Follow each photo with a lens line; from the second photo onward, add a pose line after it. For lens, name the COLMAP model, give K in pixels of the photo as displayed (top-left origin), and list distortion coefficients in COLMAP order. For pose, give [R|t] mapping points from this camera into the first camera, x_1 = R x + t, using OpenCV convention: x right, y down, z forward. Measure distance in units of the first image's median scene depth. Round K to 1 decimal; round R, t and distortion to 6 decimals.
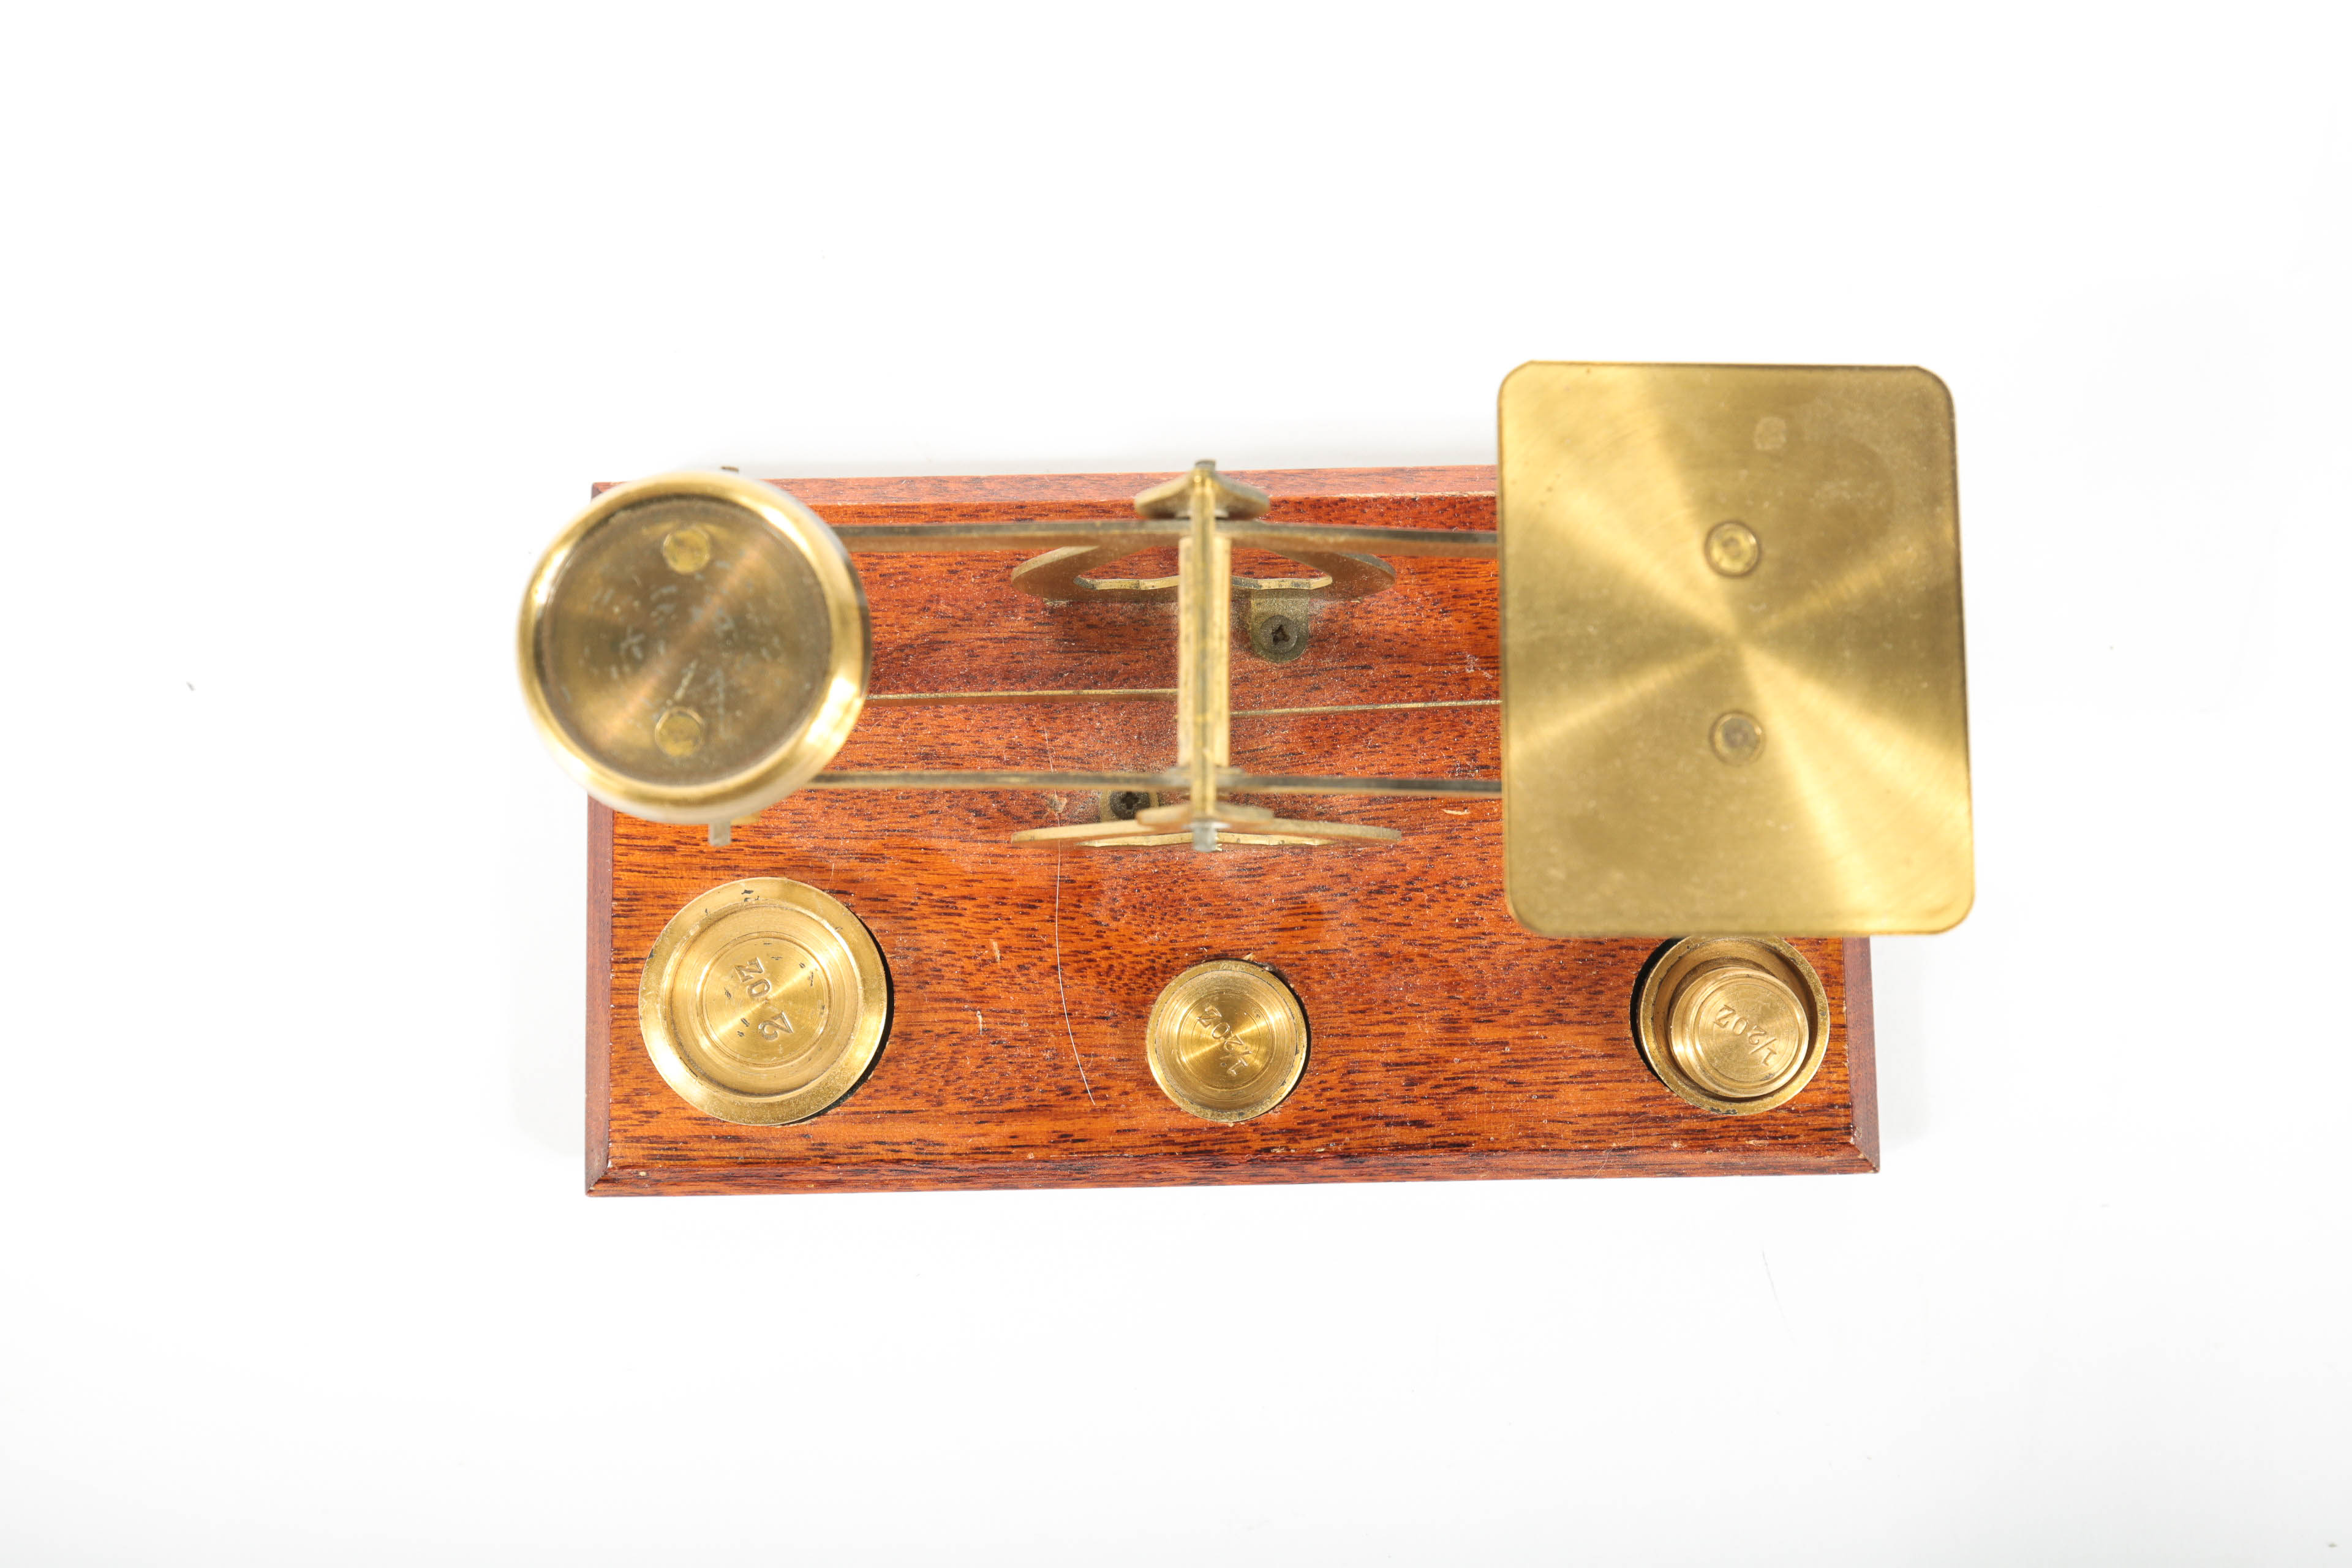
lens RADIAL K [[2199.5, 0, 1187.4], [0, 2199.5, 787.0], [0, 0, 1]] dist [0.025540, 0.000000]
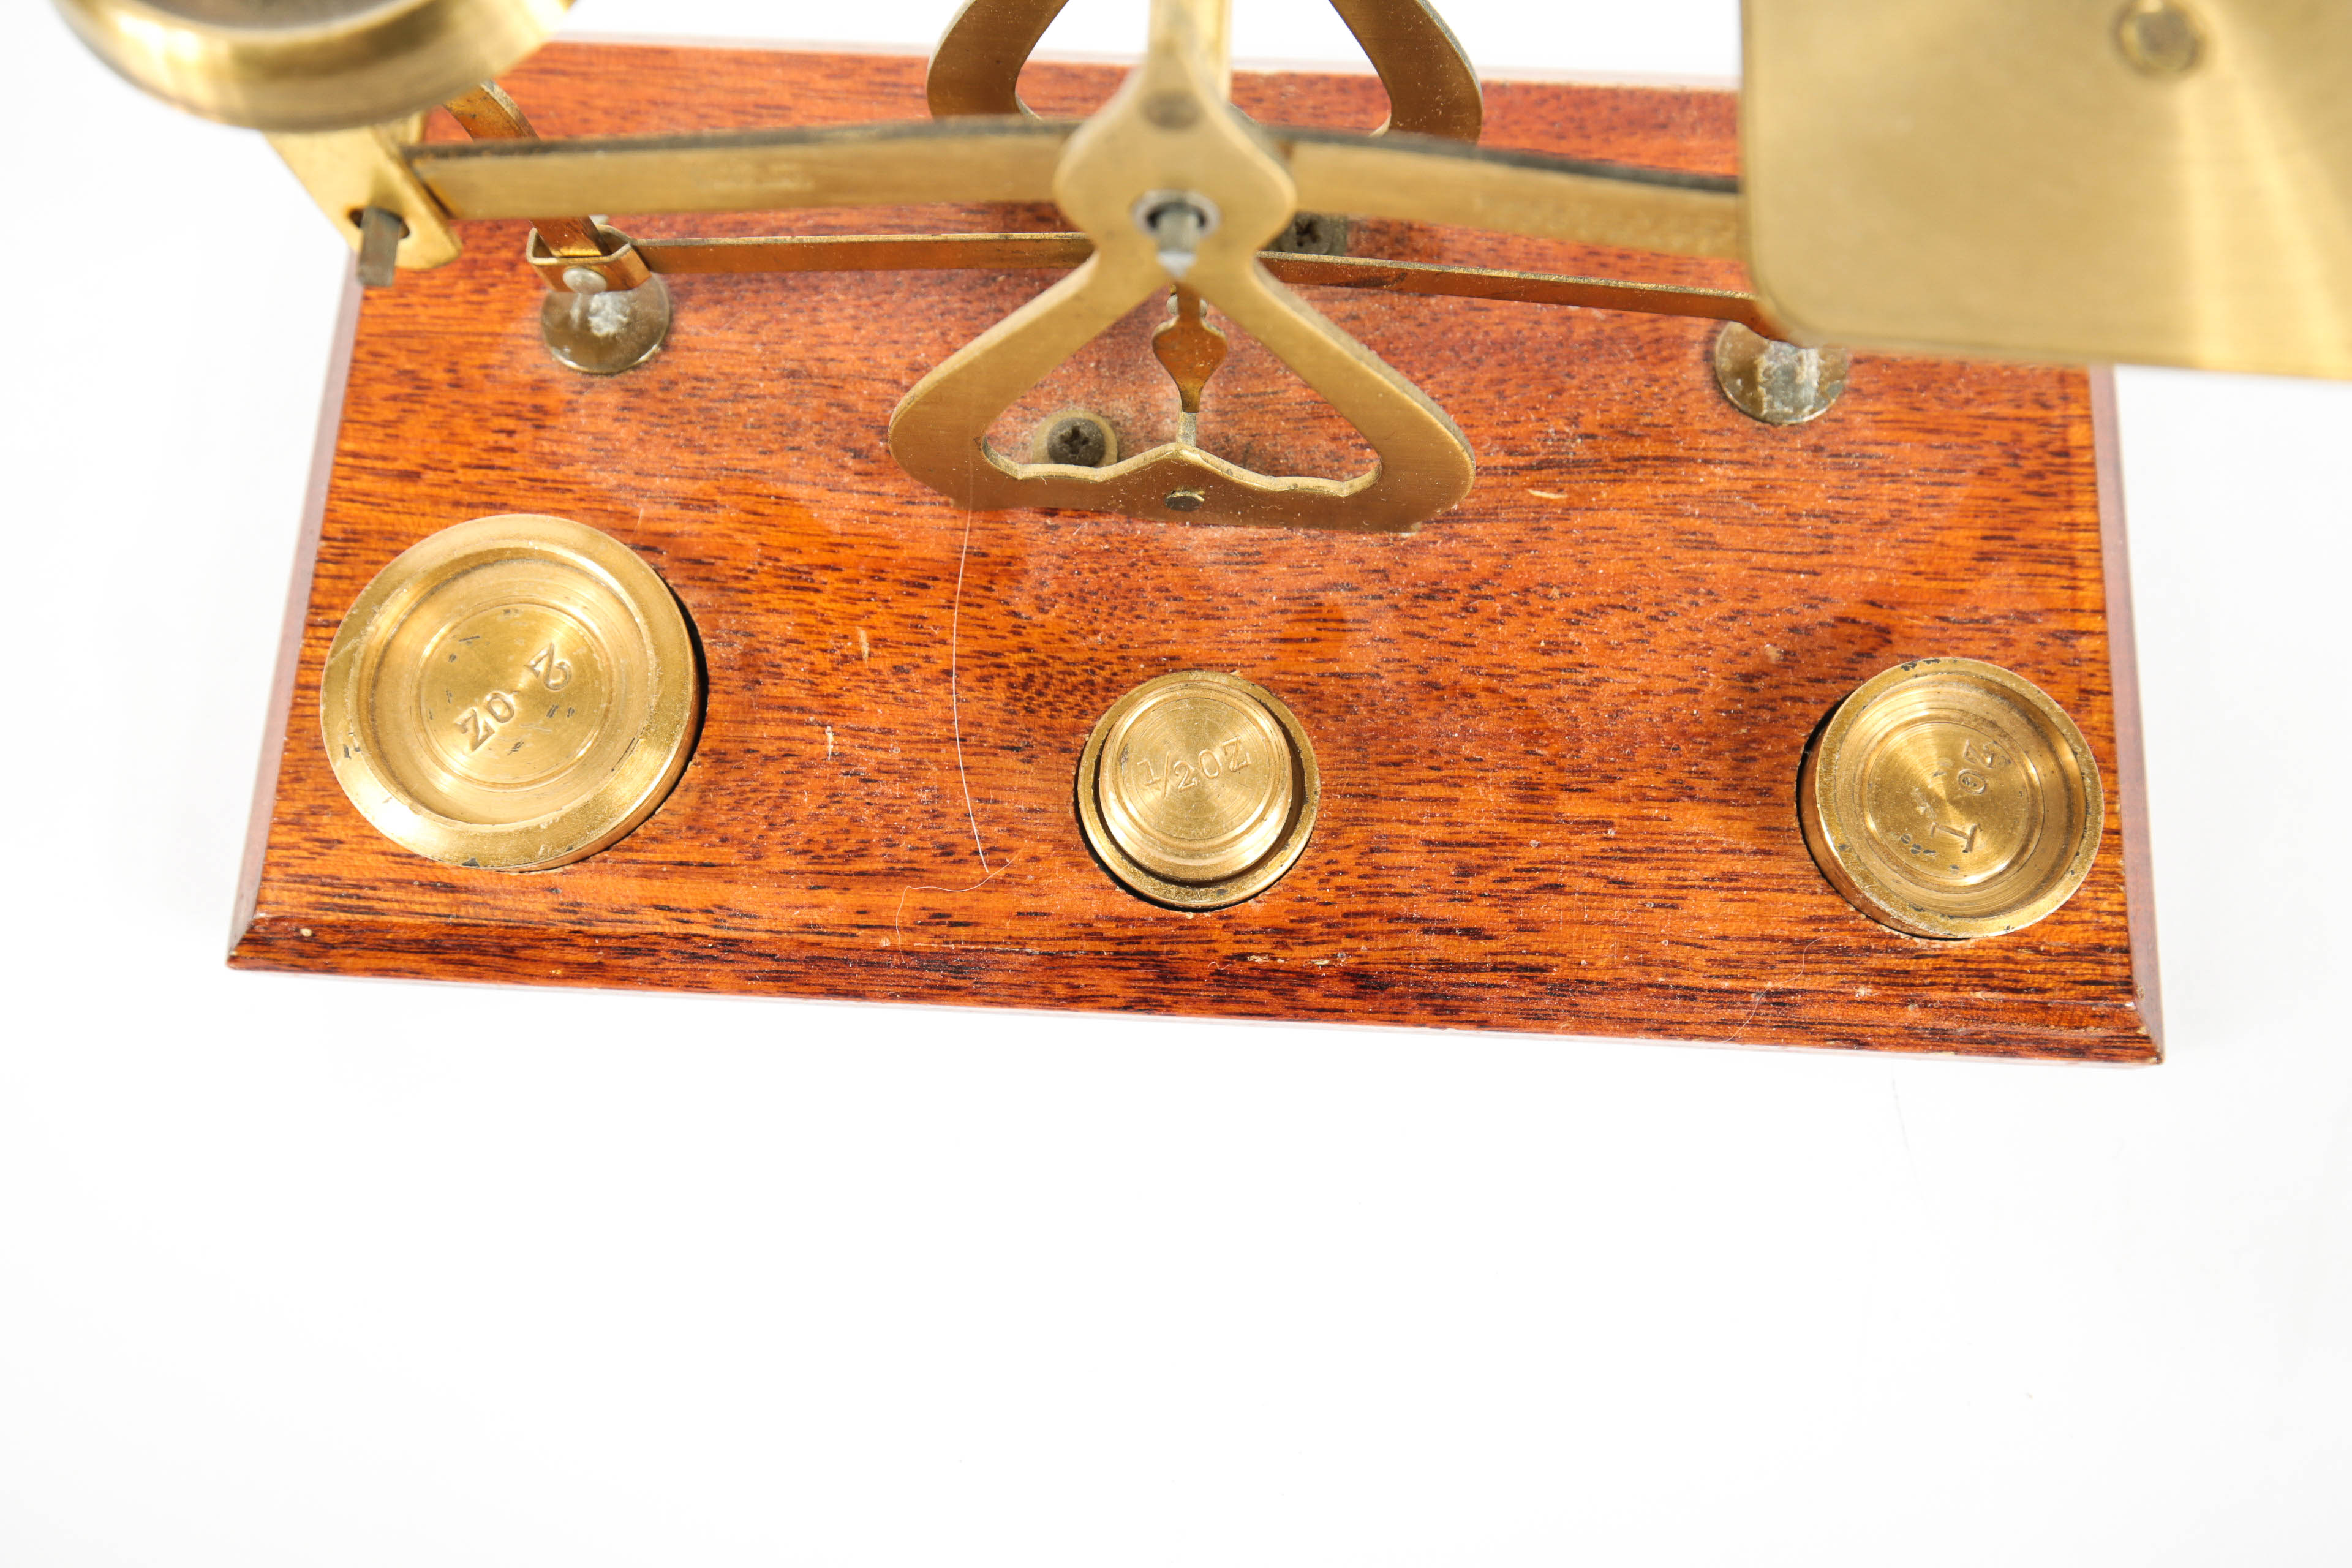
lens RADIAL K [[1768.6, 0, 1176.0], [0, 1768.6, 792.3], [0, 0, 1]] dist [0.004552, 0.002144]
pose [[0.997571, 0.068264, -0.013829, 0.020332], [-0.069465, 0.989594, -0.126007, 0.182717], [0.005083, 0.126662, 0.991933, 0.463574]]
